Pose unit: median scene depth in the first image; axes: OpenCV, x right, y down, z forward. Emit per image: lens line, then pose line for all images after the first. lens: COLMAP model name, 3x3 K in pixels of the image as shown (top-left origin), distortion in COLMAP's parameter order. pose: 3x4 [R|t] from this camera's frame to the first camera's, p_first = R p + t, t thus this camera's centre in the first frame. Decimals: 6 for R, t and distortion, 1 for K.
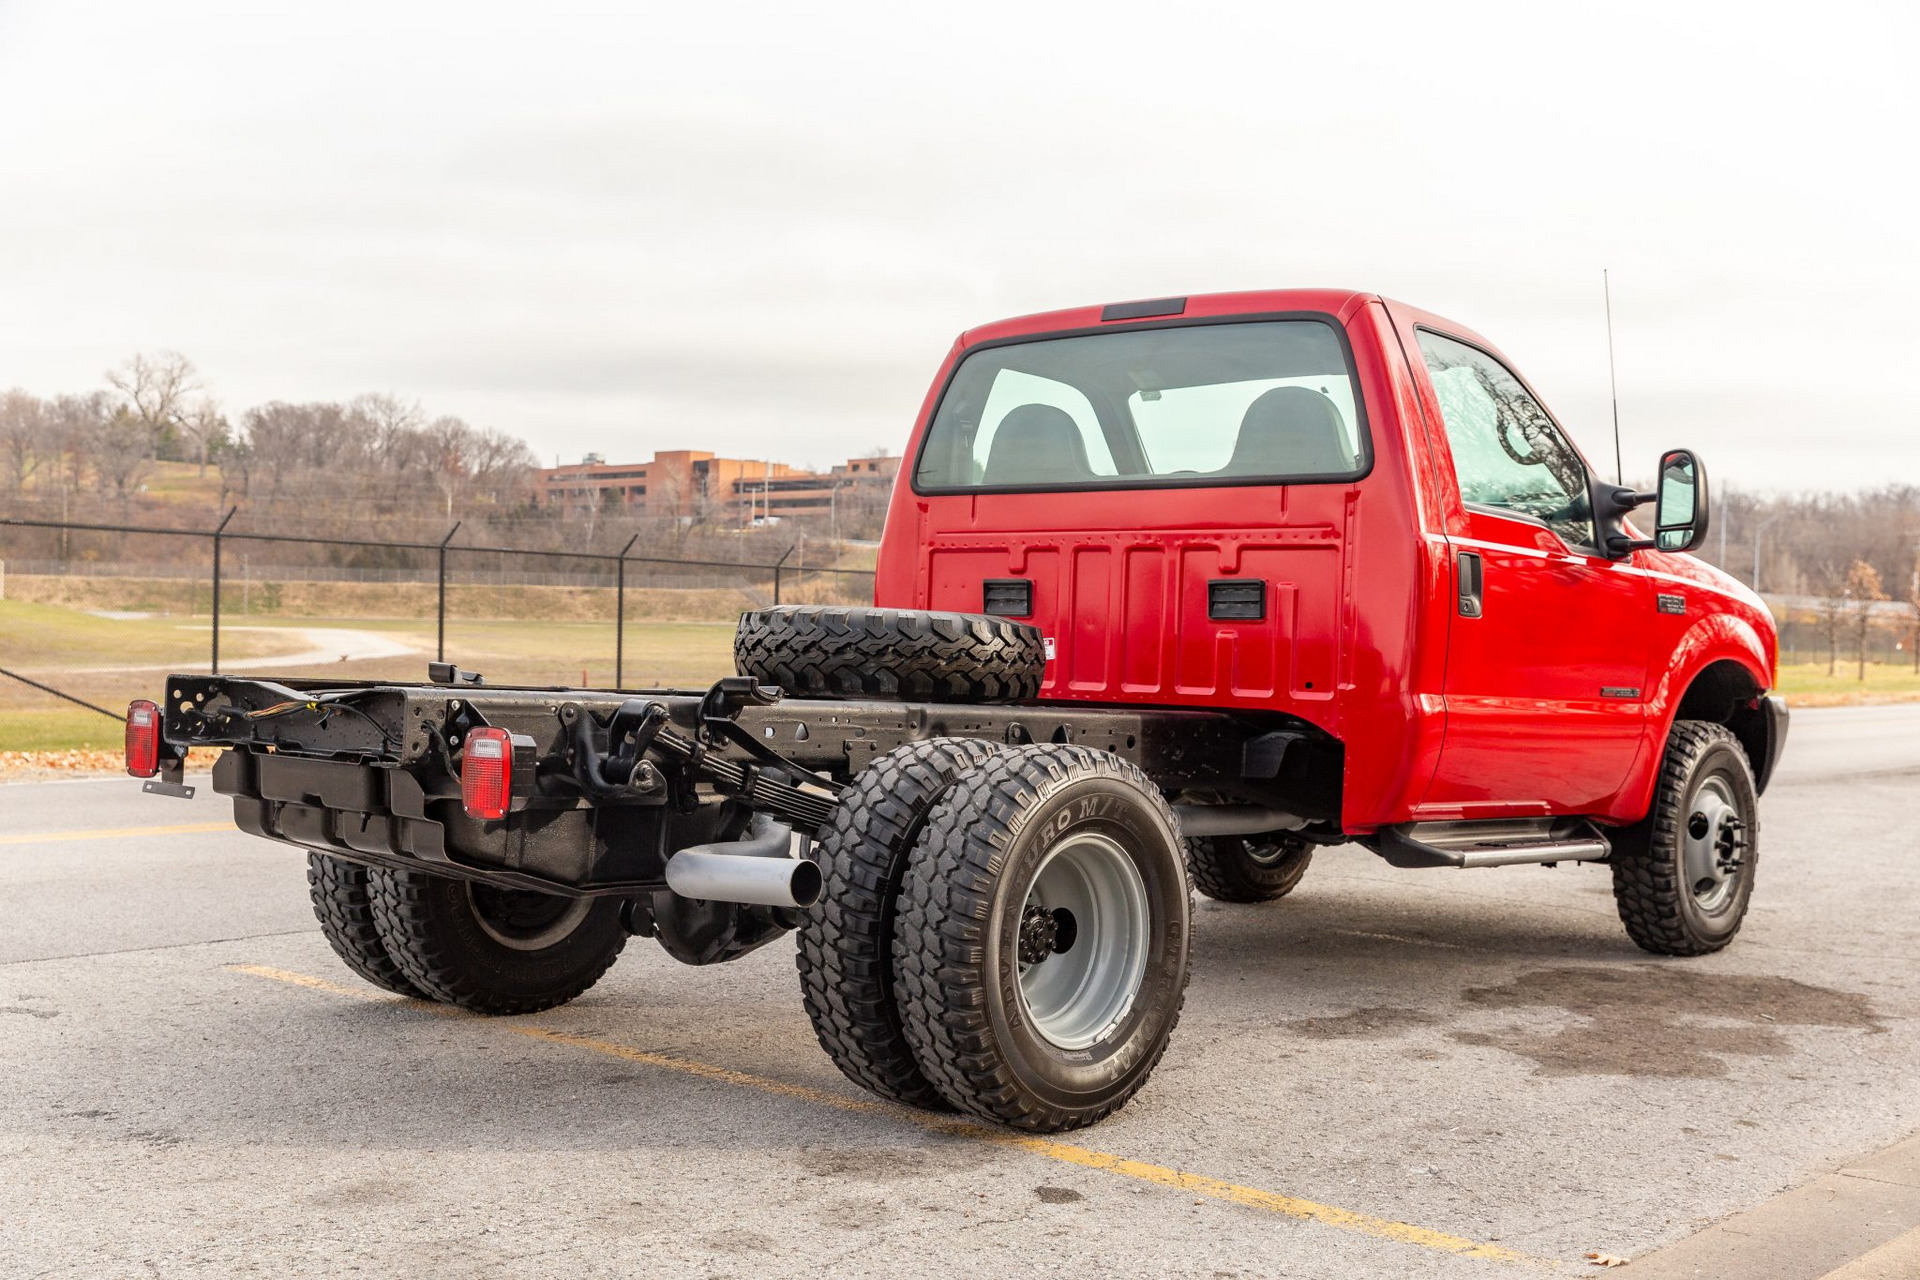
lens RADIAL K [[2197.7, 0, 963.7], [0, 2197.7, 635.5], [0, 0, 1]] dist [0.011052, -0.008603]
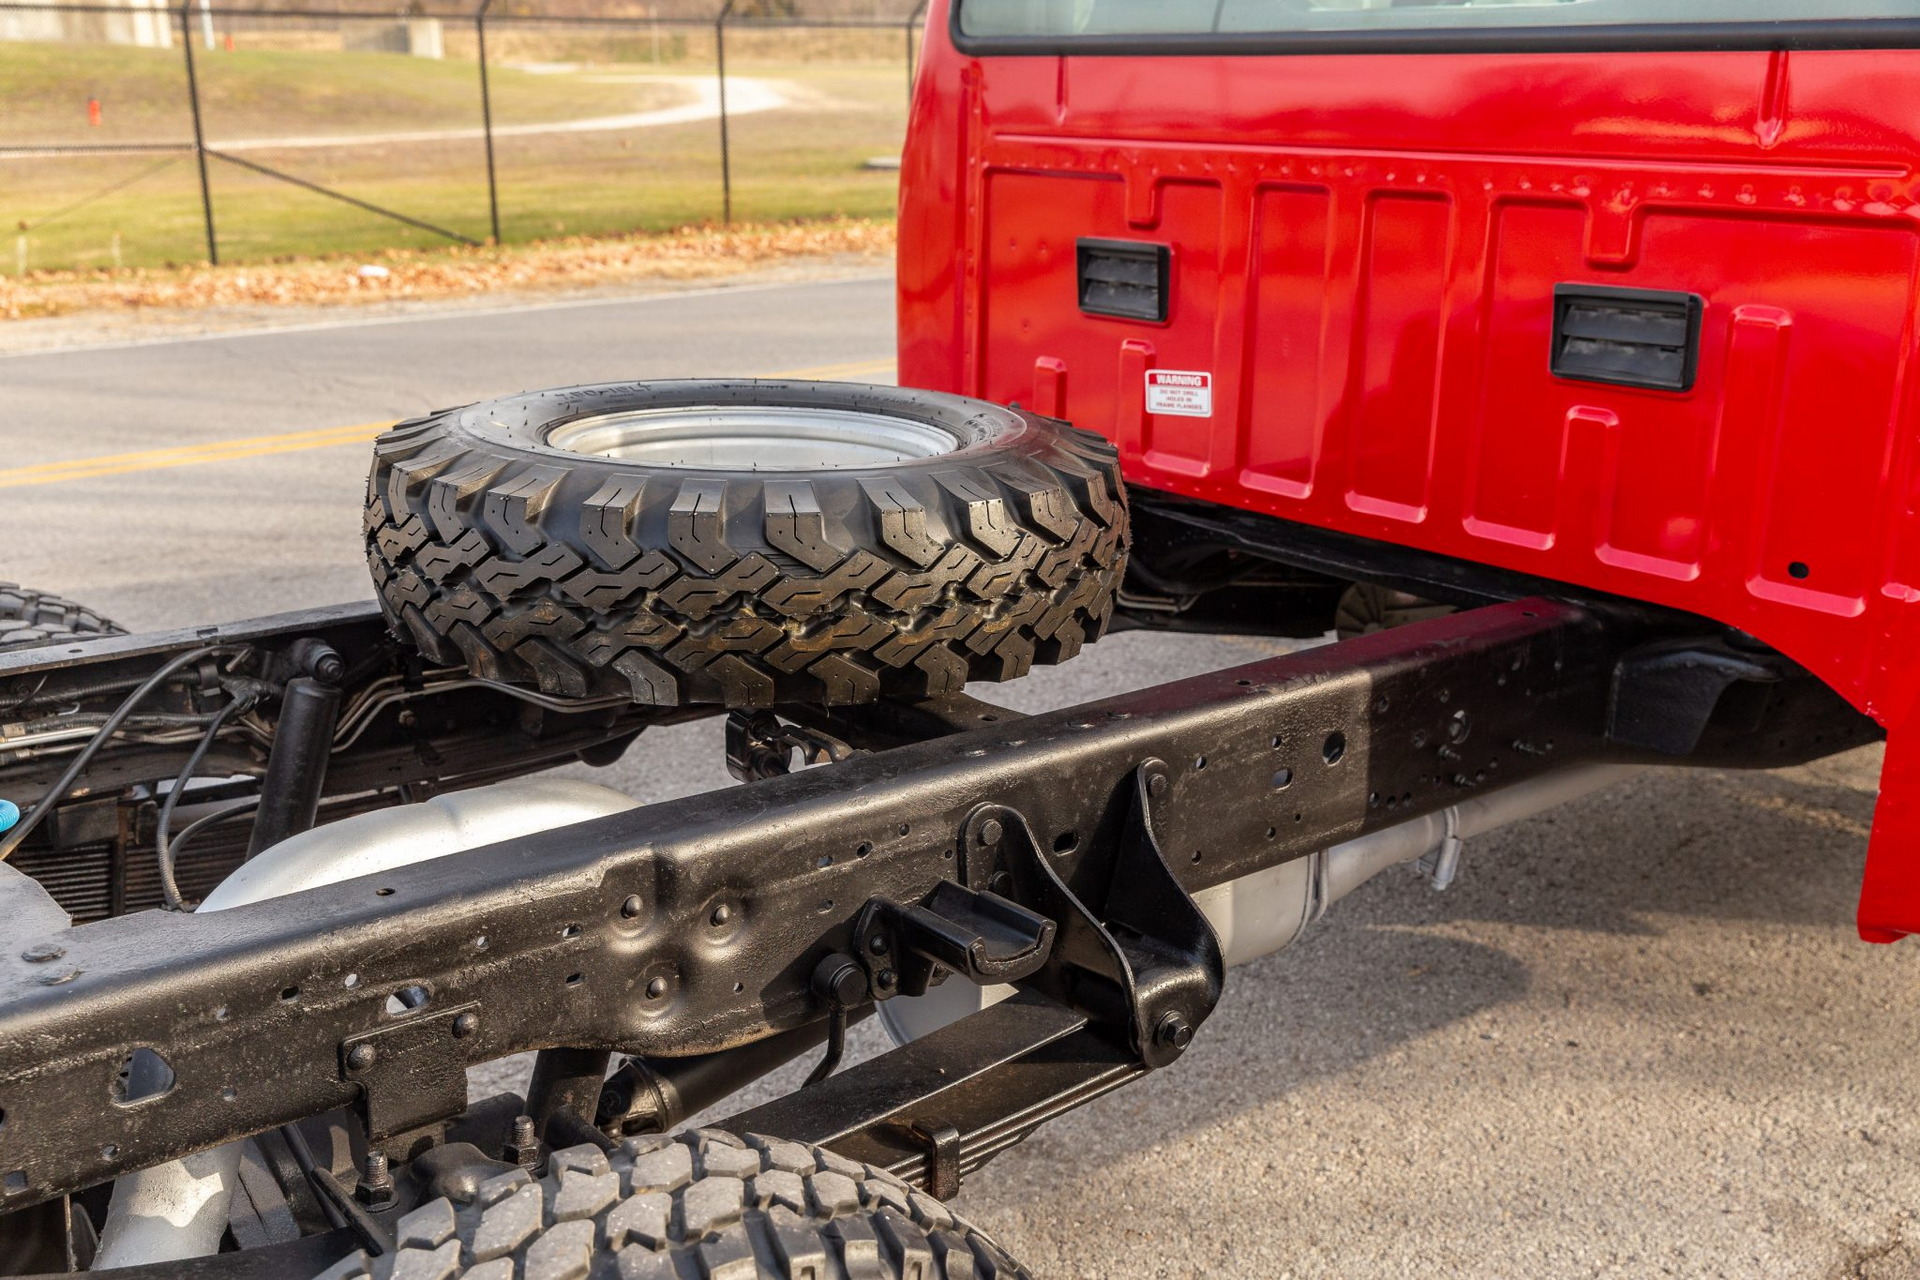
lens RADIAL K [[1914.6, 0, 967.8], [0, 1914.6, 639.9], [0, 0, 1]] dist [0.017529, 0.009542]
pose [[0.986178, 0.024061, -0.163932, 0.068994], [0.023611, 0.958893, 0.282782, -0.073606], [0.163998, -0.282745, 0.945072, 0.682030]]
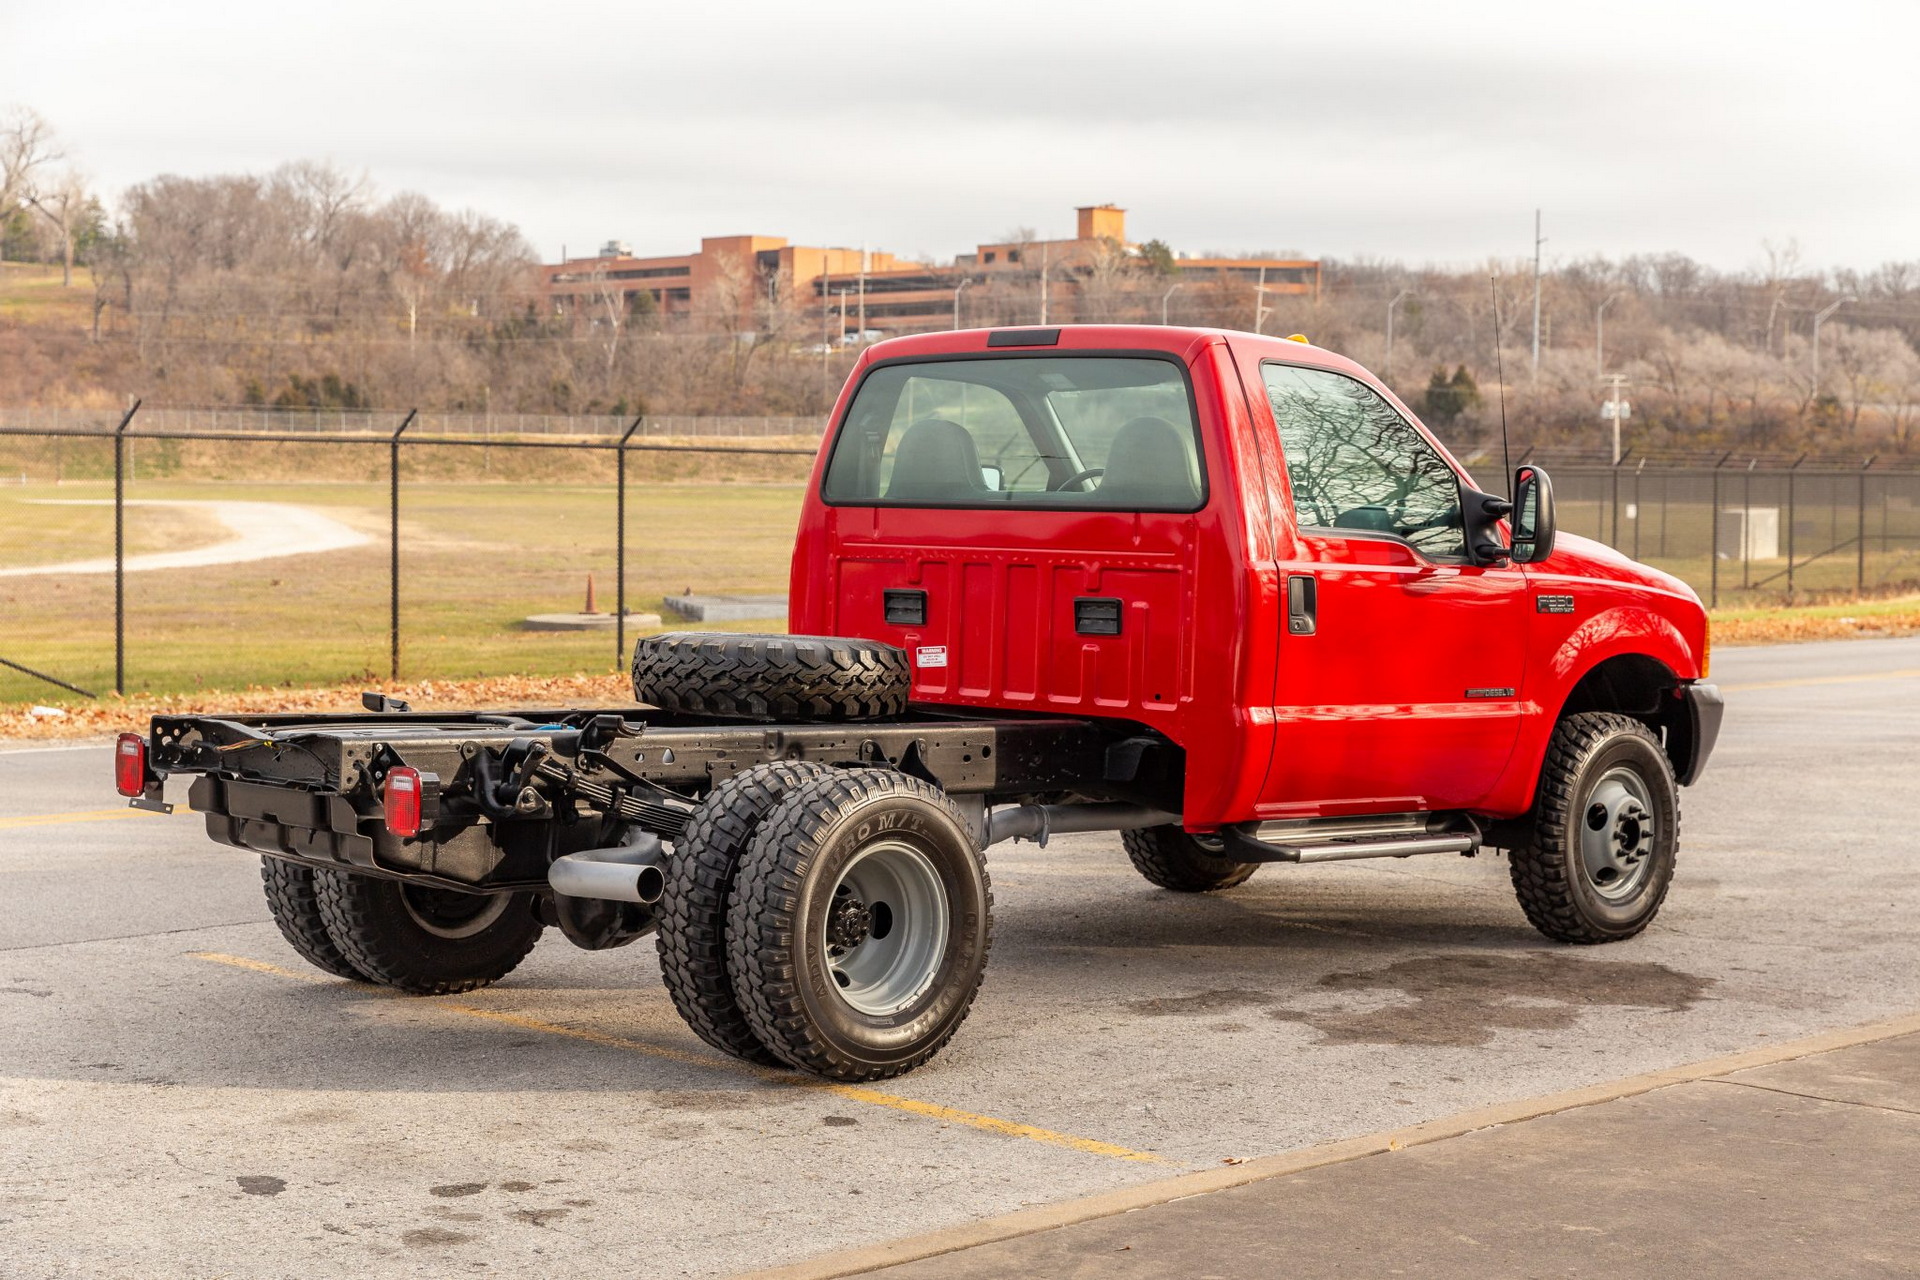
lens RADIAL K [[3164.2, 0, 960.0], [0, 3164.2, 640.0], [0, 0, 1]] dist [0.014422, 0.025449]
pose [[0.998168, -0.006862, -0.060119, 0.164552], [0.009564, 0.998951, 0.044774, -0.082676], [0.059749, -0.045266, 0.997187, -0.617083]]
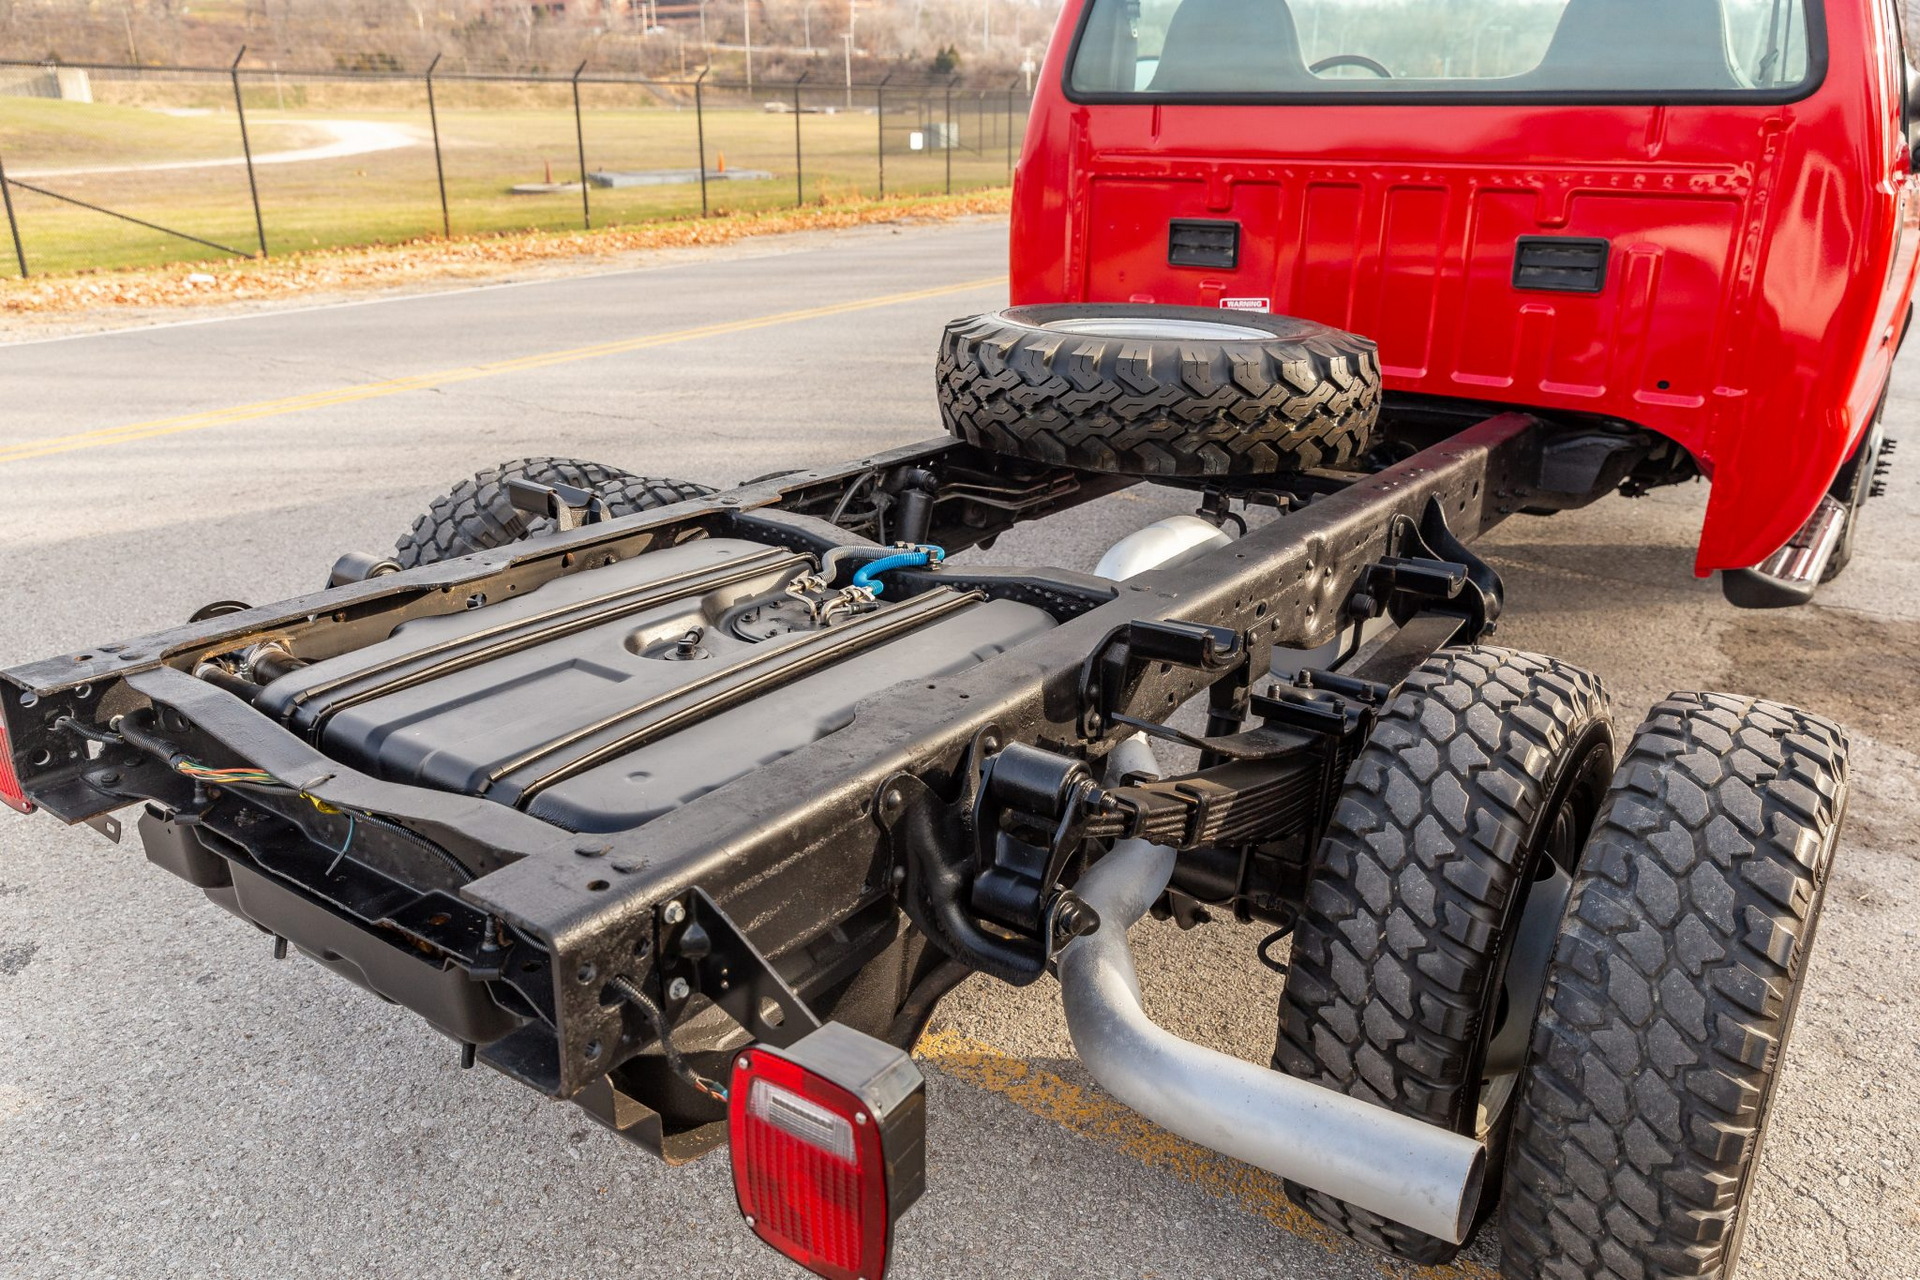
lens RADIAL K [[1415.8, 0, 960.0], [0, 1415.8, 640.0], [0, 0, 1]] dist [-0.013151, 0.026996]
pose [[0.994204, -0.055221, 0.092246, -0.148372], [0.019439, 0.936201, 0.350928, -0.077311], [-0.105739, -0.347100, 0.931848, 0.571989]]
